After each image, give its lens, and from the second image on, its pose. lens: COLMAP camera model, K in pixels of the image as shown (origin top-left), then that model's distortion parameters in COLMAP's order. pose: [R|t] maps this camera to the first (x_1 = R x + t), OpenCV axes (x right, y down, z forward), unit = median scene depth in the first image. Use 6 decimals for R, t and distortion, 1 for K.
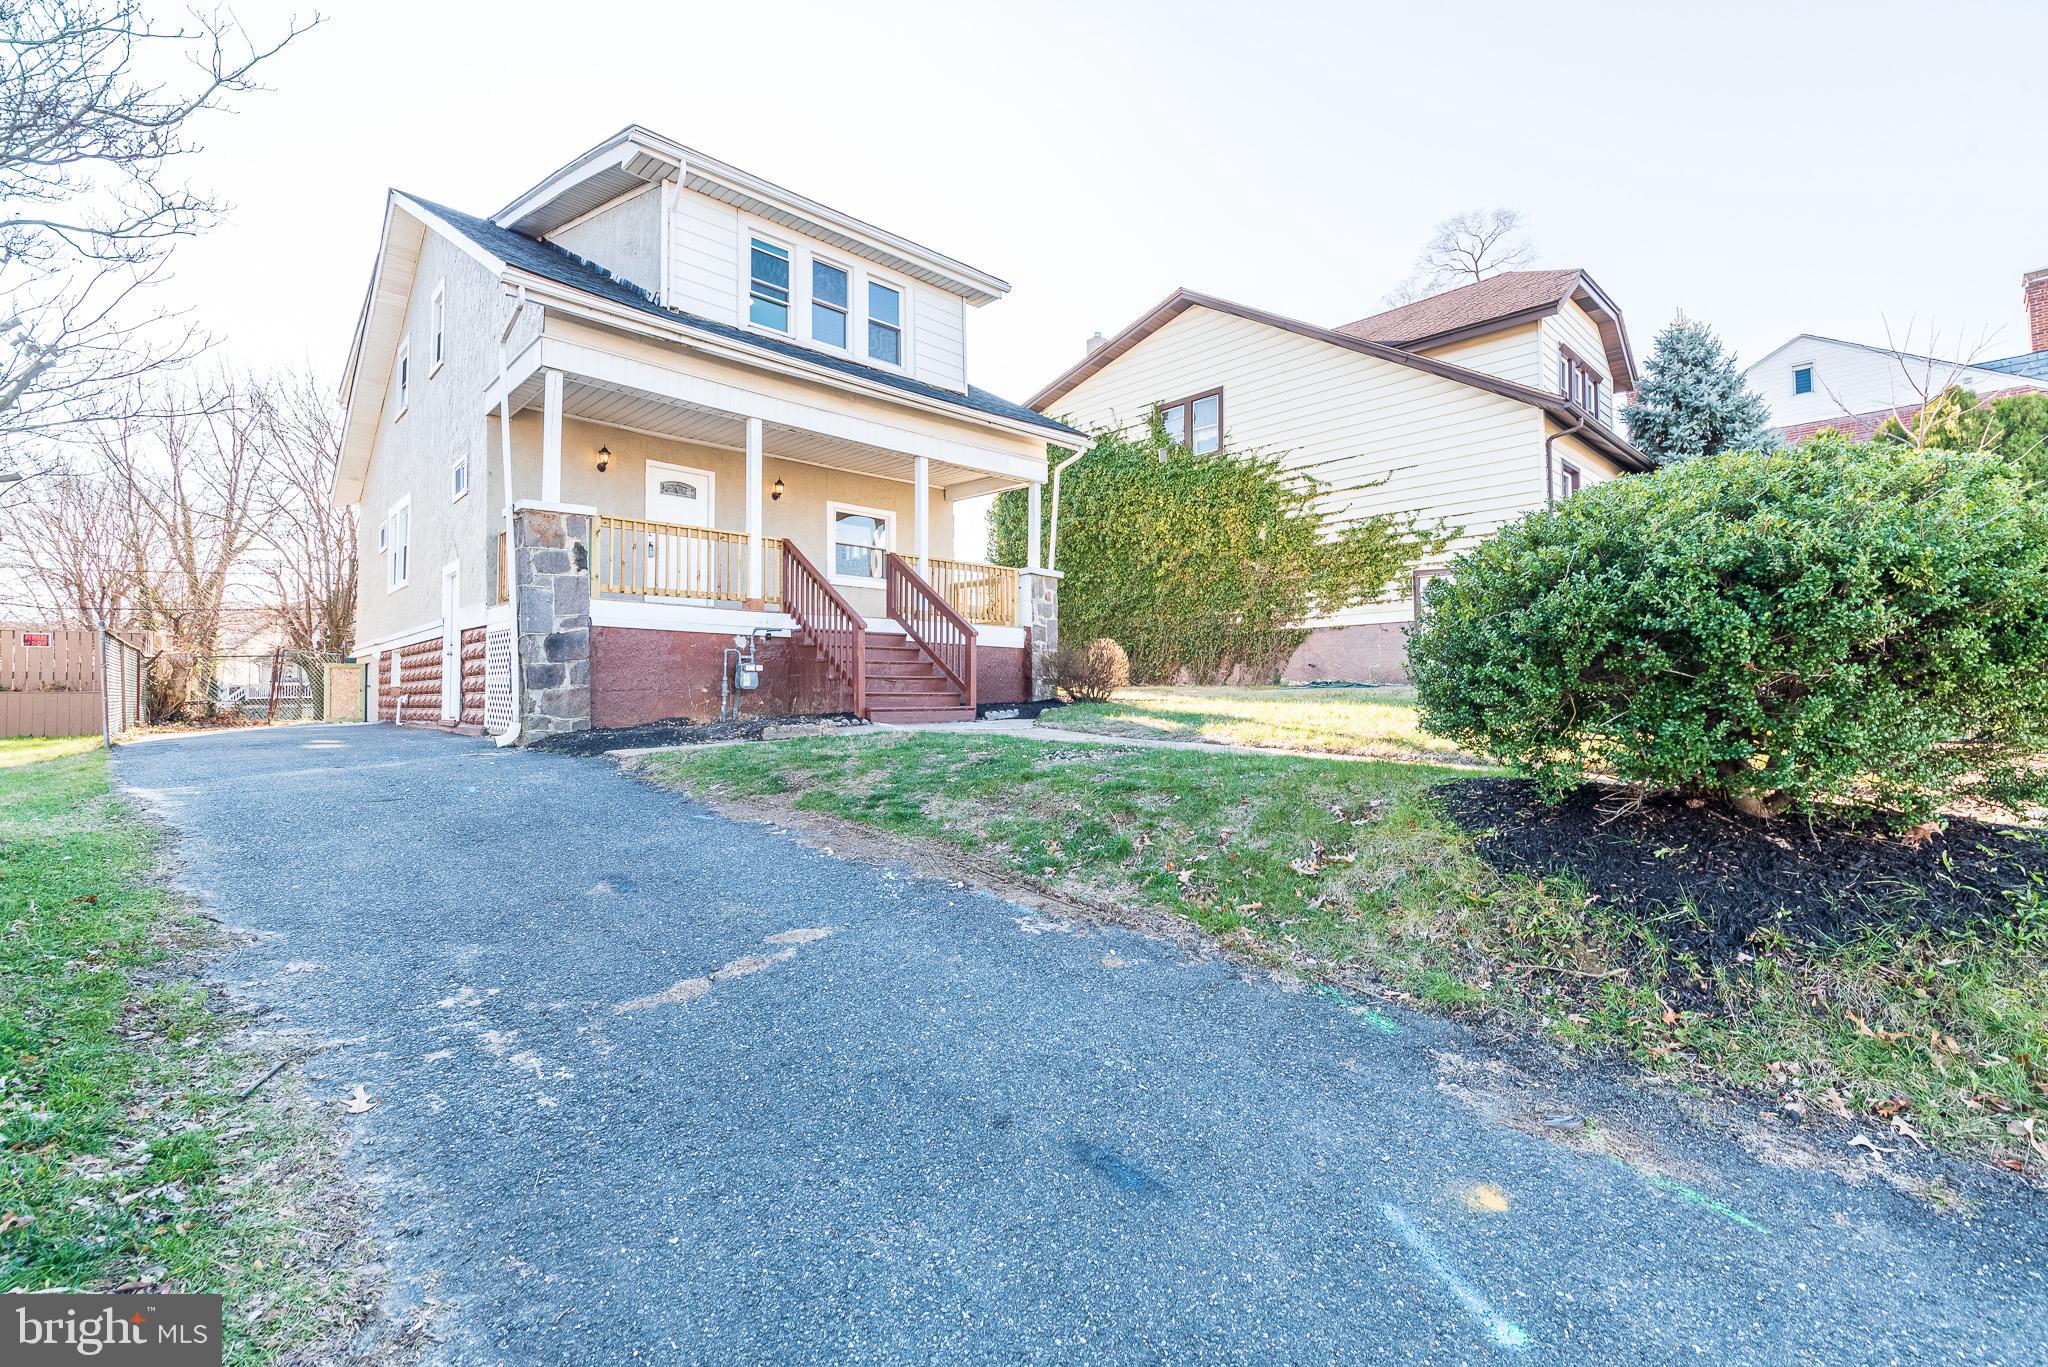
lens RADIAL K [[881.6, 0, 1024.0], [0, 881.6, 683.5], [0, 0, 1]] dist [-0.000082, -0.000014]
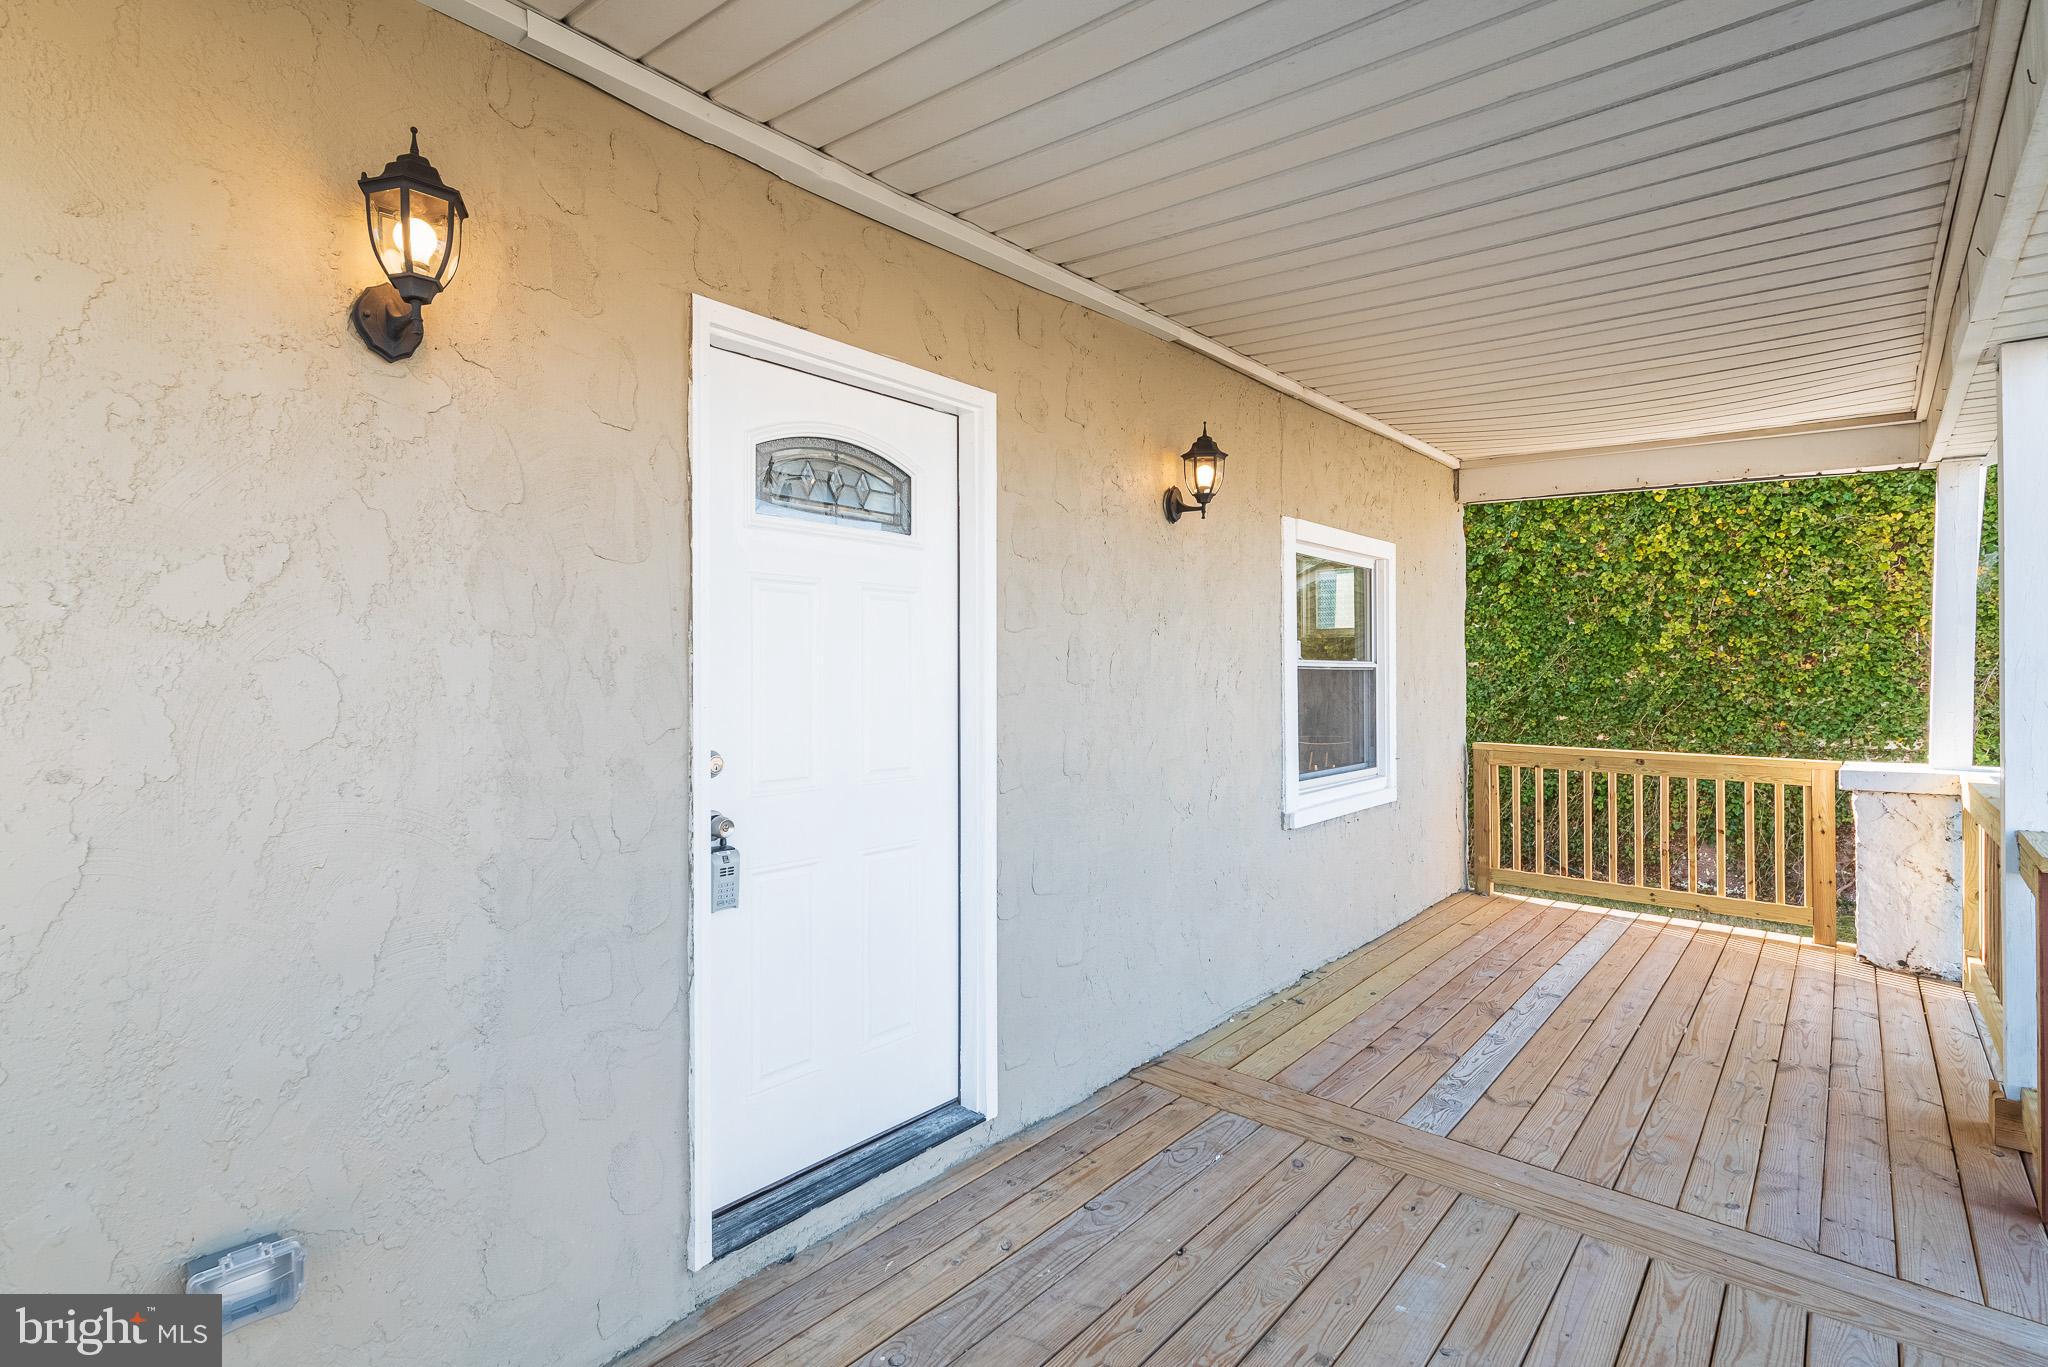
lens RADIAL K [[1016.6, 0, 1024.0], [0, 1016.6, 683.5], [0, 0, 1]] dist [0.040535, 0.000220]
pose [[0.989934, -0.002201, 0.141510, -0.437999], [-0.001972, 0.999568, 0.029341, -0.210532], [-0.141513, -0.029325, 0.989502, 0.894616]]
